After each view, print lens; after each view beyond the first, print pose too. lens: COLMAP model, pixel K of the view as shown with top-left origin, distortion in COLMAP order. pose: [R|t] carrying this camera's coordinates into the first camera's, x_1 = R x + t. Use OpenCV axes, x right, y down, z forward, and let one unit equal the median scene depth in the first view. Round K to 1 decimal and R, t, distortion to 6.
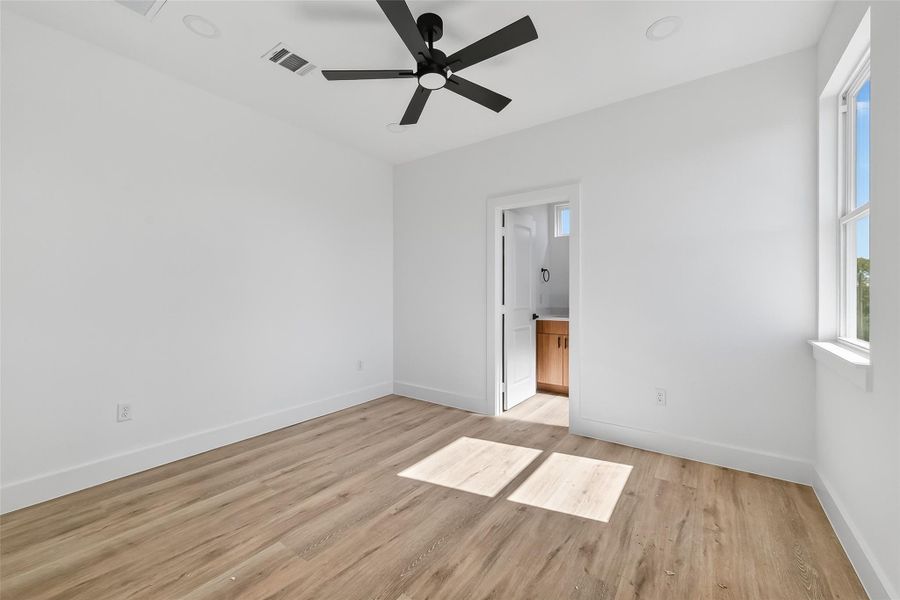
lens RADIAL K [[374.9, 0, 446.6], [0, 374.9, 289.2], [0, 0, 1]] dist [-0.001034, -0.000198]
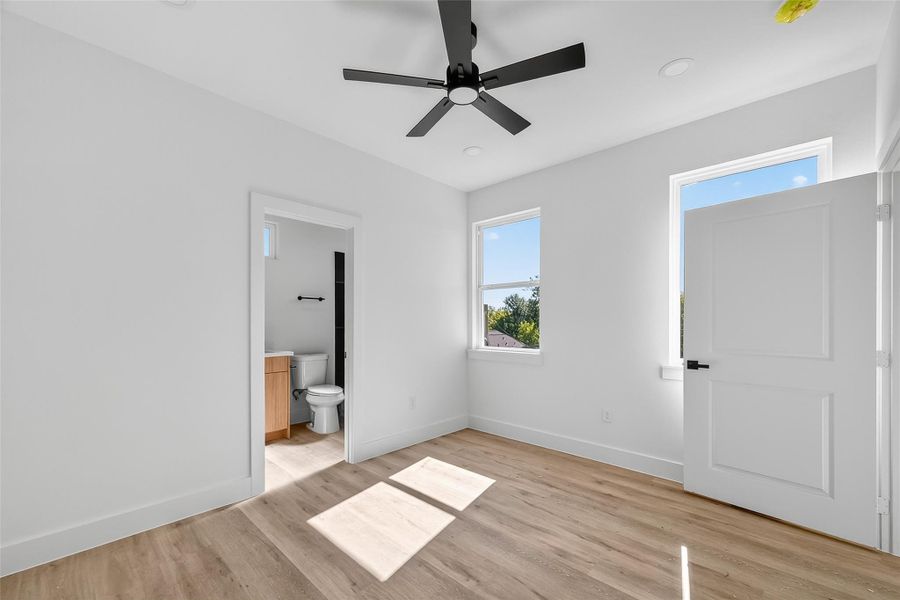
lens RADIAL K [[370.4, 0, 452.8], [0, 370.4, 324.8], [0, 0, 1]] dist [0.000358, 0.000006]
pose [[0.129349, -0.009547, 0.991553, -0.854937], [0.004449, 0.999949, 0.009047, -0.006791], [-0.991589, 0.003241, 0.129385, 0.804171]]
